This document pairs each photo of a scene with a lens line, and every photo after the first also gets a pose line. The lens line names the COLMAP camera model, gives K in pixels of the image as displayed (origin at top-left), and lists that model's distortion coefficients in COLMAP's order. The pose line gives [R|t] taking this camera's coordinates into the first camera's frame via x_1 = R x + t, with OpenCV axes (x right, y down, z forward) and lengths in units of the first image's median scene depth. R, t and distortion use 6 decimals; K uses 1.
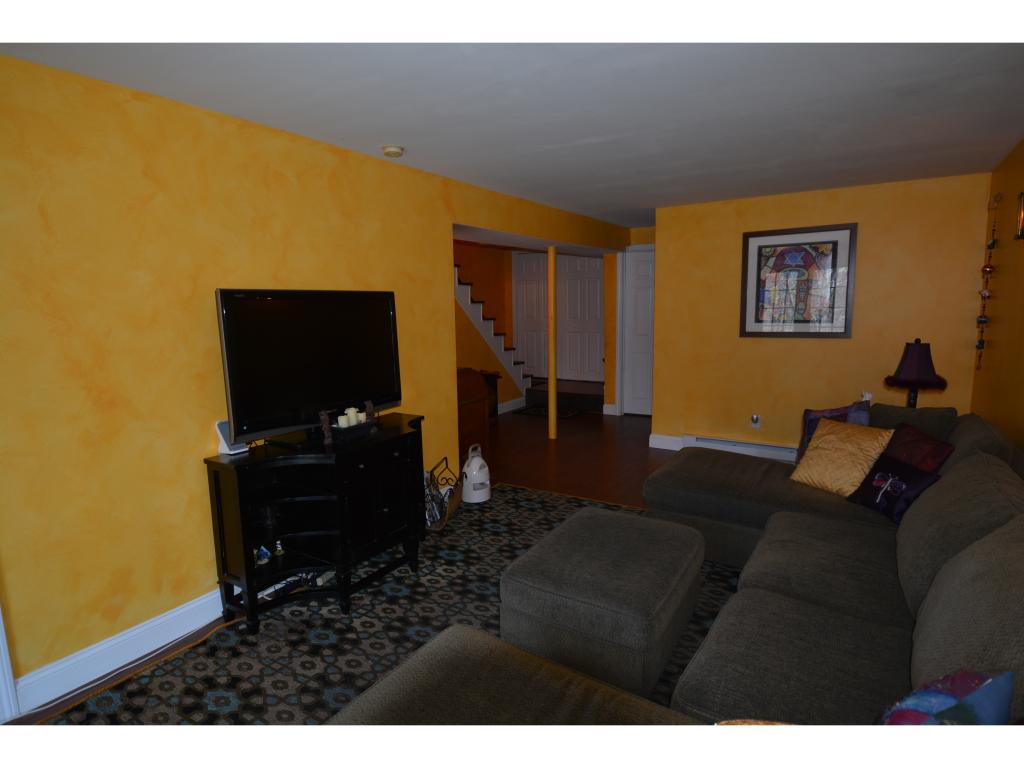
lens RADIAL K [[576.7, 0, 512.0], [0, 576.7, 384.0], [0, 0, 1]] dist [0.027432, -0.033029]
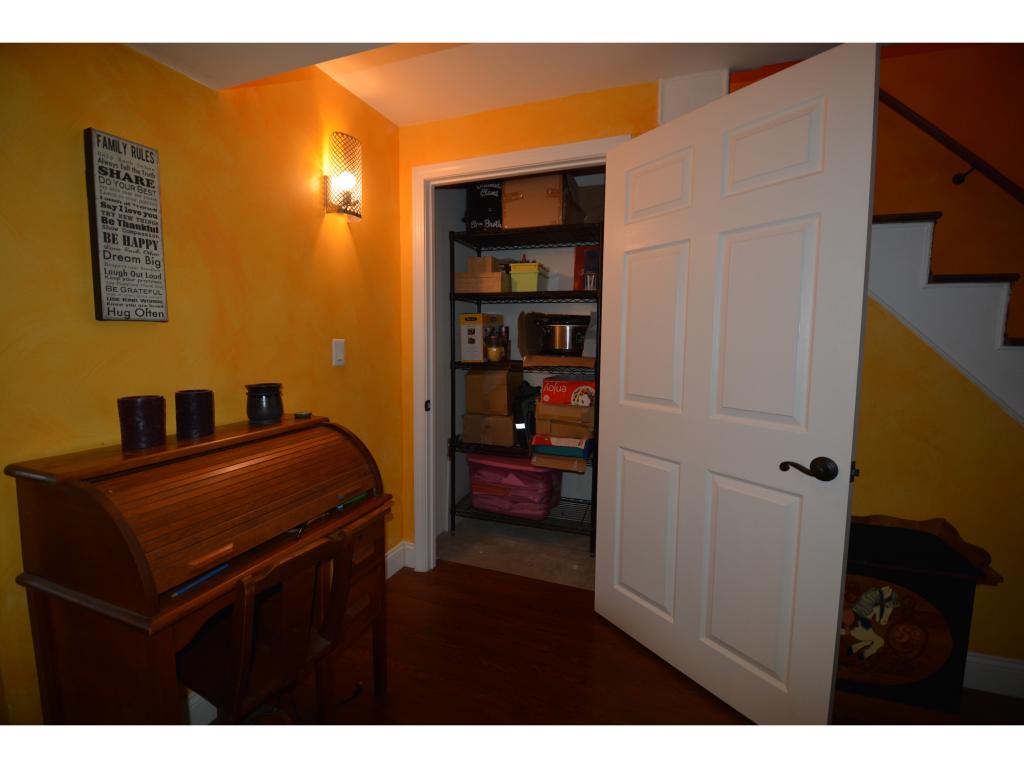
lens RADIAL K [[445.5, 0, 512.0], [0, 445.5, 384.0], [0, 0, 1]] dist [0.010241, -0.016624]
pose [[0.225052, 0.120671, -0.966845, 0.097070], [-0.145135, 0.985383, 0.089201, -0.075034], [0.963477, 0.120248, 0.239276, 0.713935]]
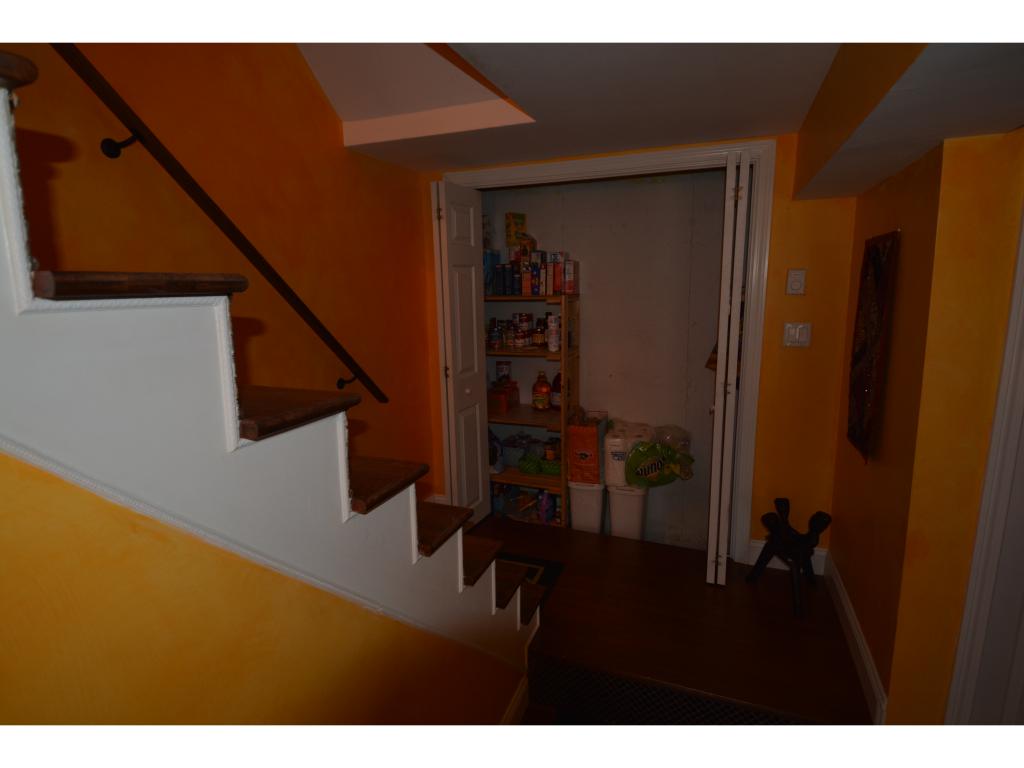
lens RADIAL K [[506.6, 0, 512.0], [0, 506.6, 384.0], [0, 0, 1]] dist [-0.003456, -0.000501]
pose [[0.979942, -0.029037, 0.197156, -0.036451], [0.020002, 0.998663, 0.047666, -0.148568], [-0.198277, -0.042766, 0.979213, 0.840815]]
